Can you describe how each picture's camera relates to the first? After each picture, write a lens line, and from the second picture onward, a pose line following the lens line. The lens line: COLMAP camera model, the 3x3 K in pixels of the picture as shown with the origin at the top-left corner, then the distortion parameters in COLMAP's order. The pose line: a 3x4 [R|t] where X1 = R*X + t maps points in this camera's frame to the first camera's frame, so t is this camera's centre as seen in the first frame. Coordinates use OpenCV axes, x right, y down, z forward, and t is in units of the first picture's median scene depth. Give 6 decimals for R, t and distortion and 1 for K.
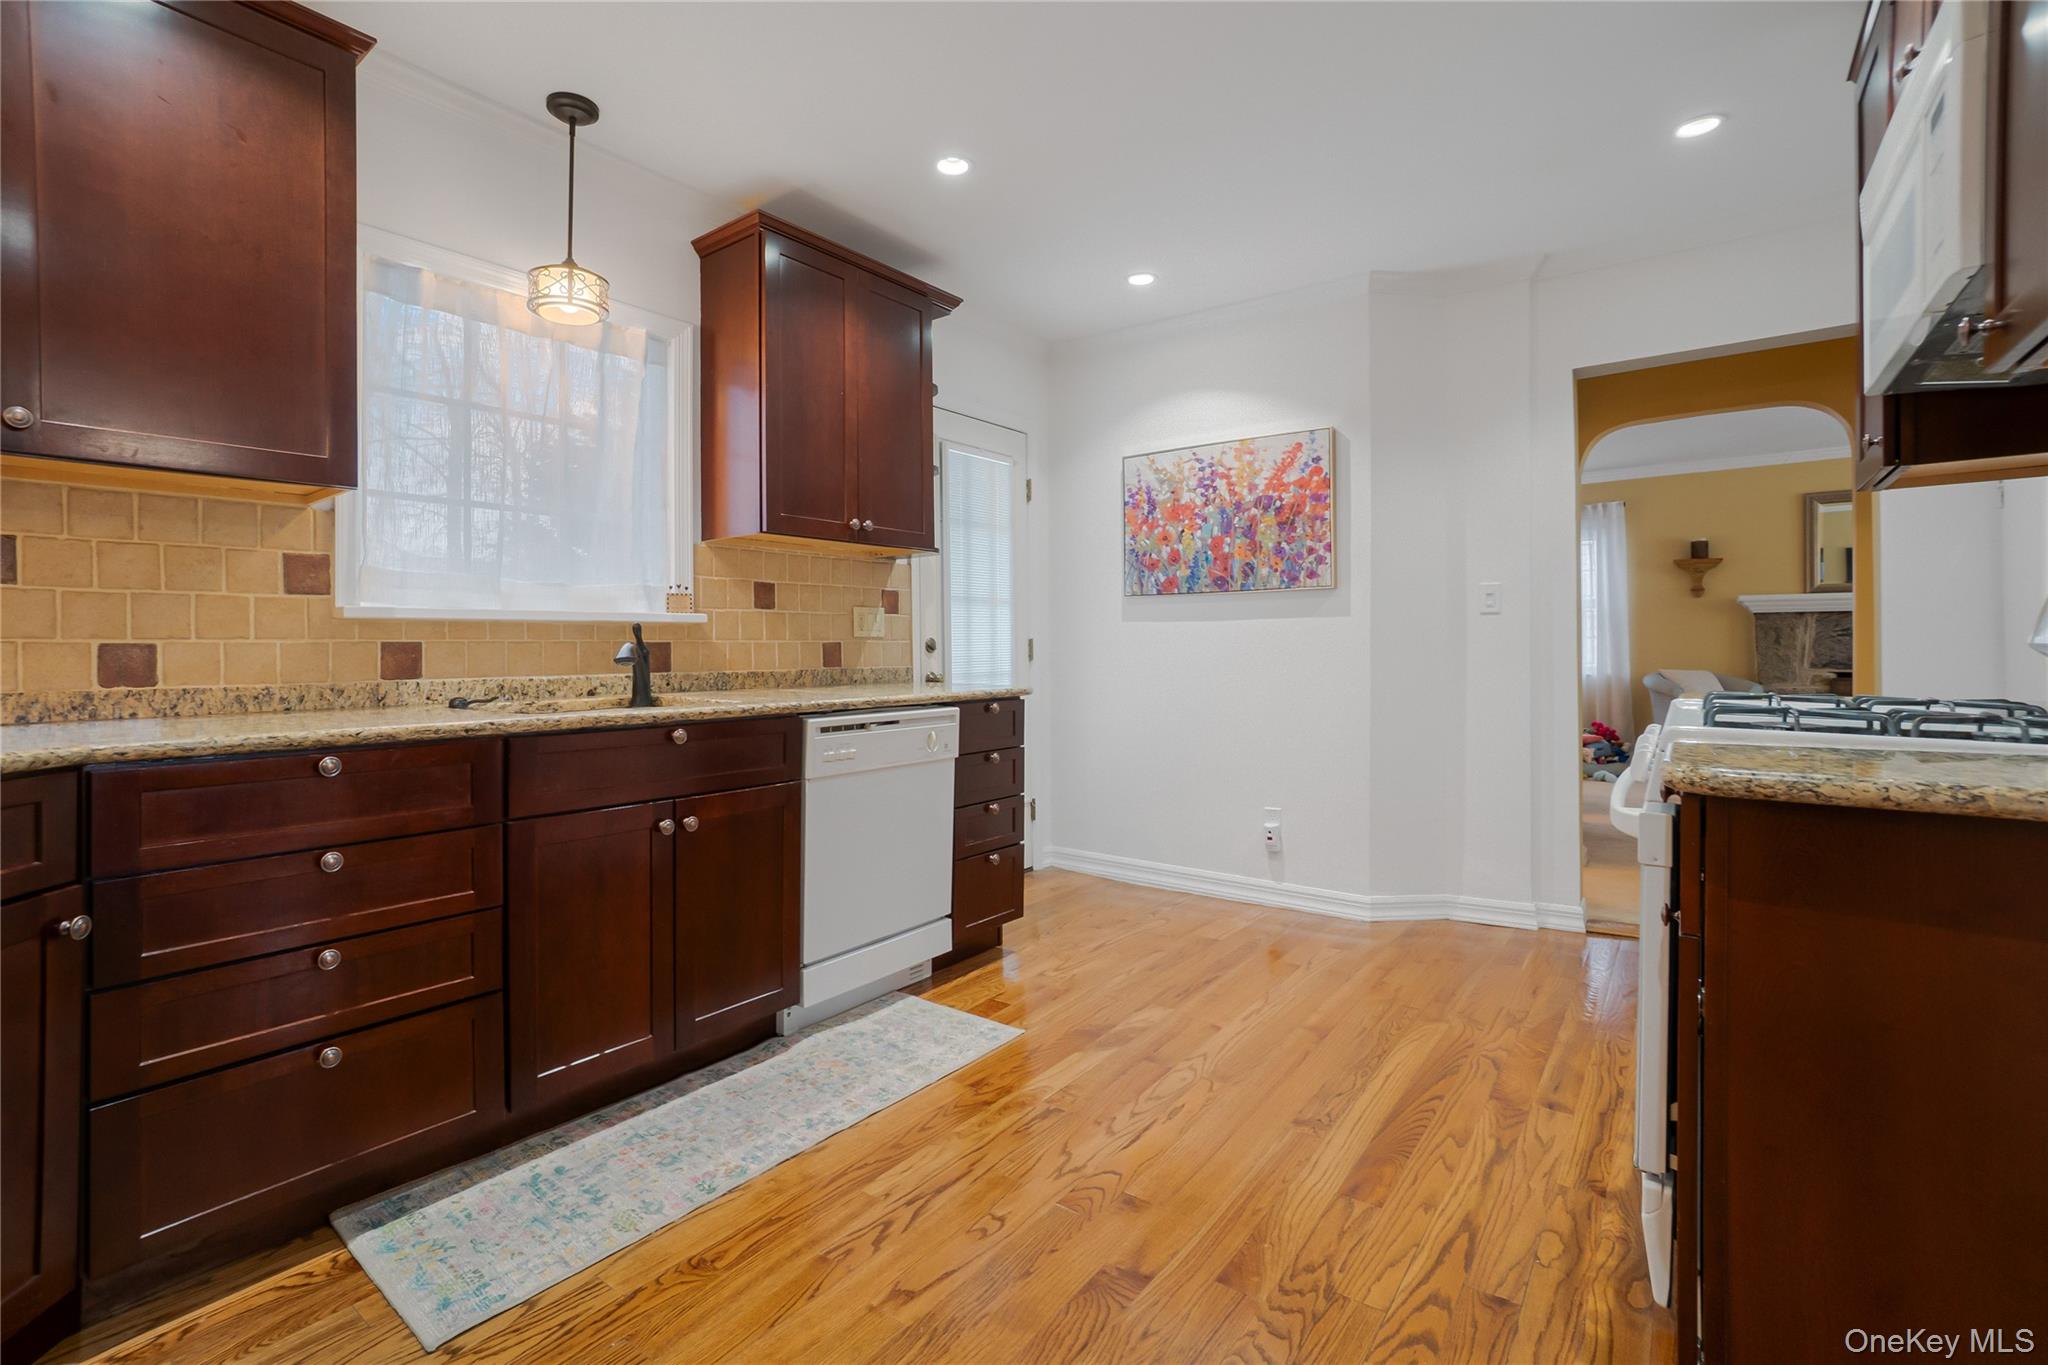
lens RADIAL K [[926.7, 0, 1008.3], [0, 926.7, 654.4], [0, 0, 1]] dist [-0.047801, 0.027558]
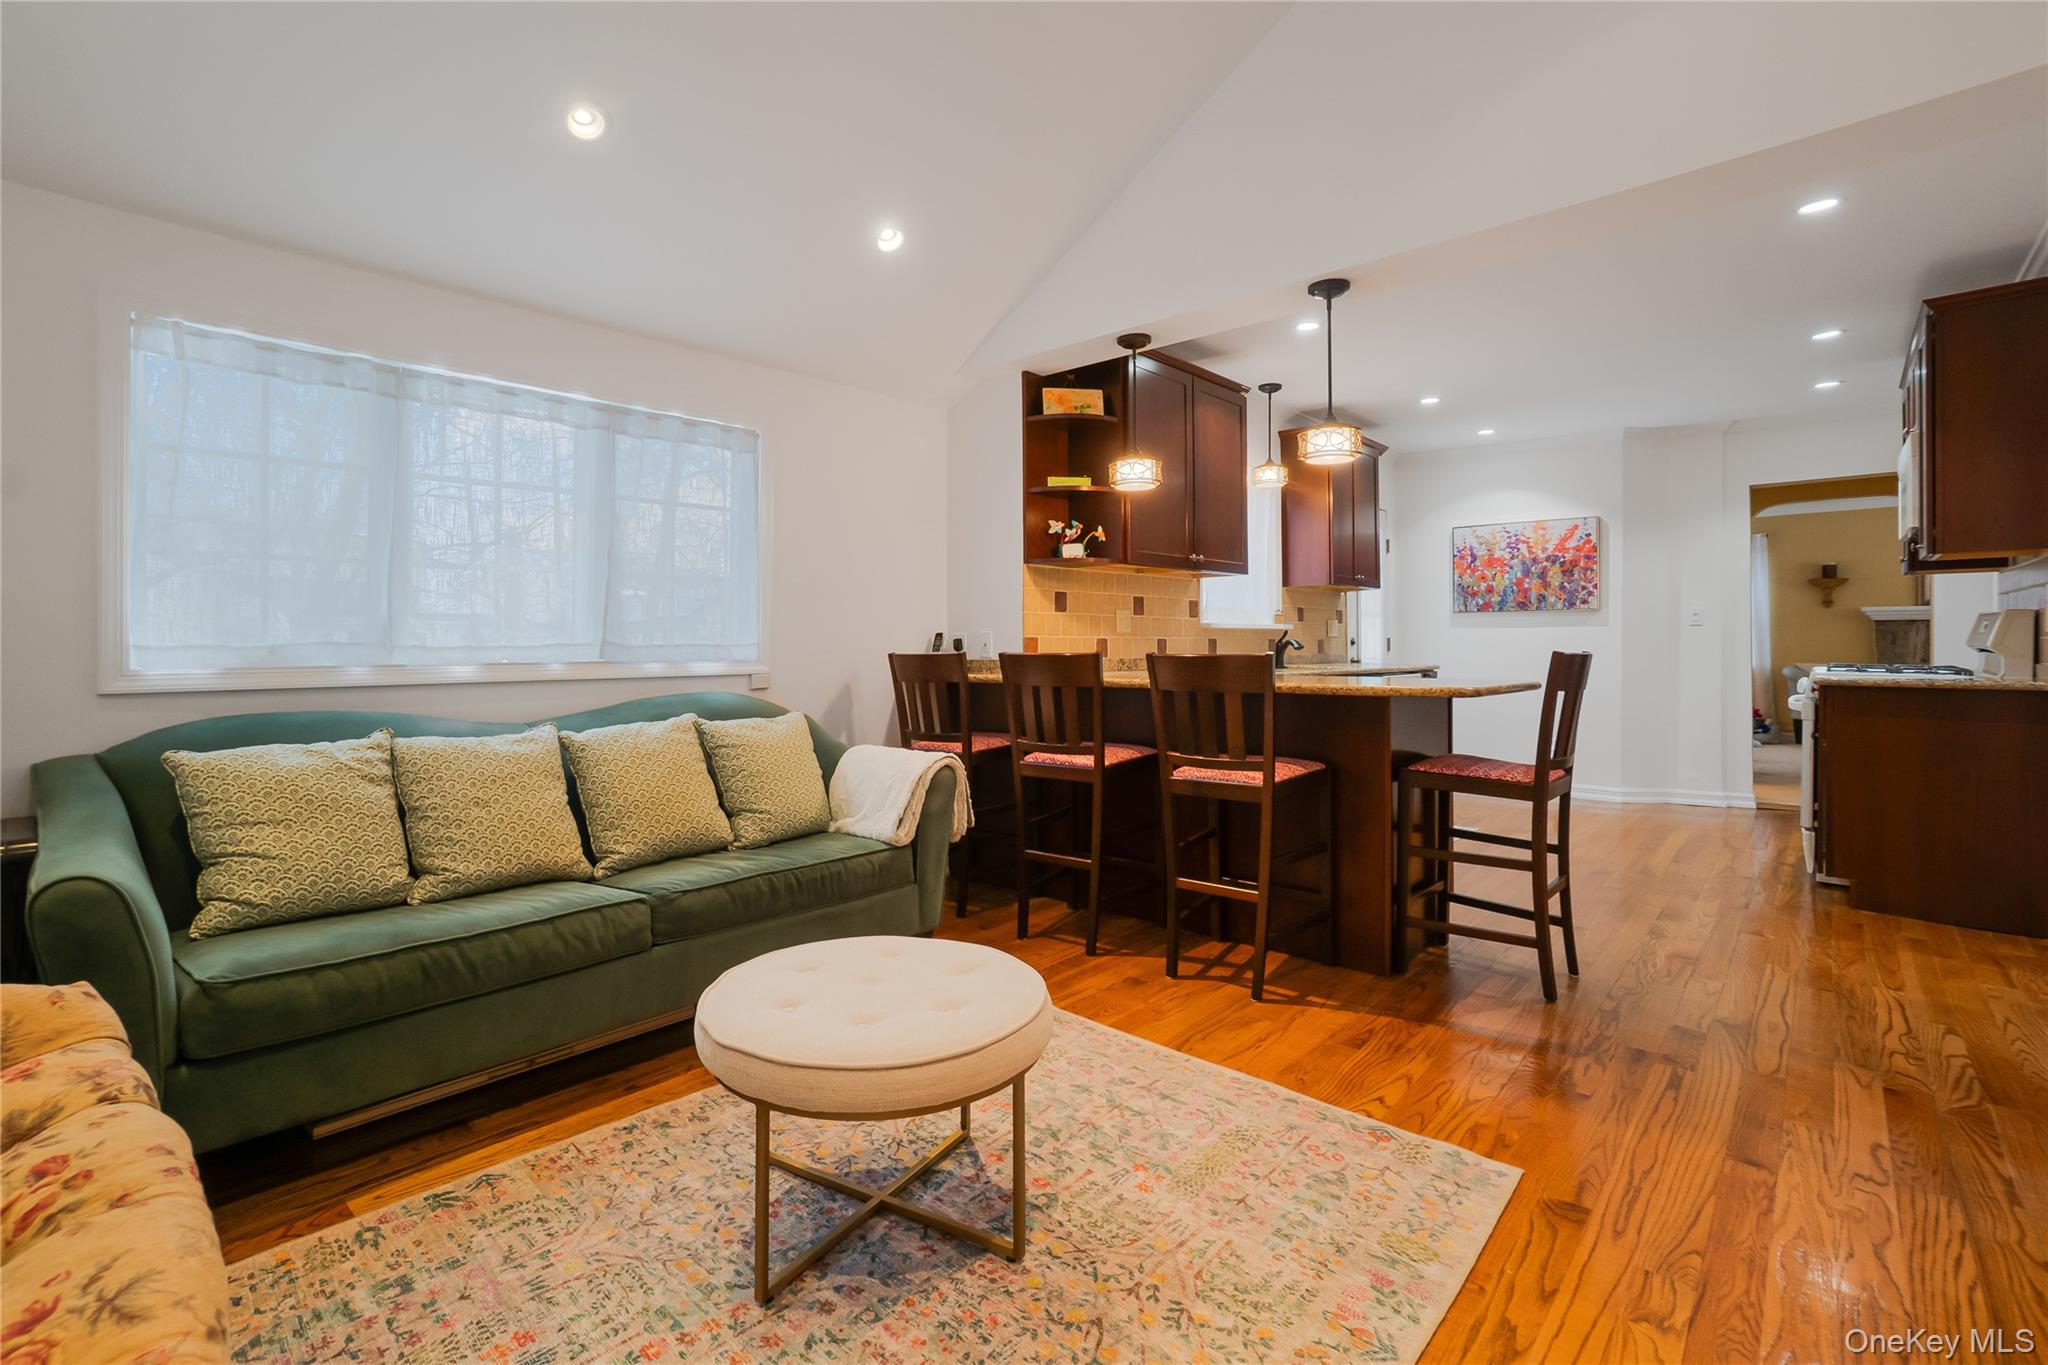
lens RADIAL K [[910.2, 0, 1015.8], [0, 910.2, 644.2], [0, 0, 1]] dist [-0.051719, 0.025953]
pose [[0.995552, 0.007508, -0.093914, -0.547494], [-0.007946, 0.999959, -0.004286, 0.007726], [0.093878, 0.005013, 0.995571, -0.731632]]
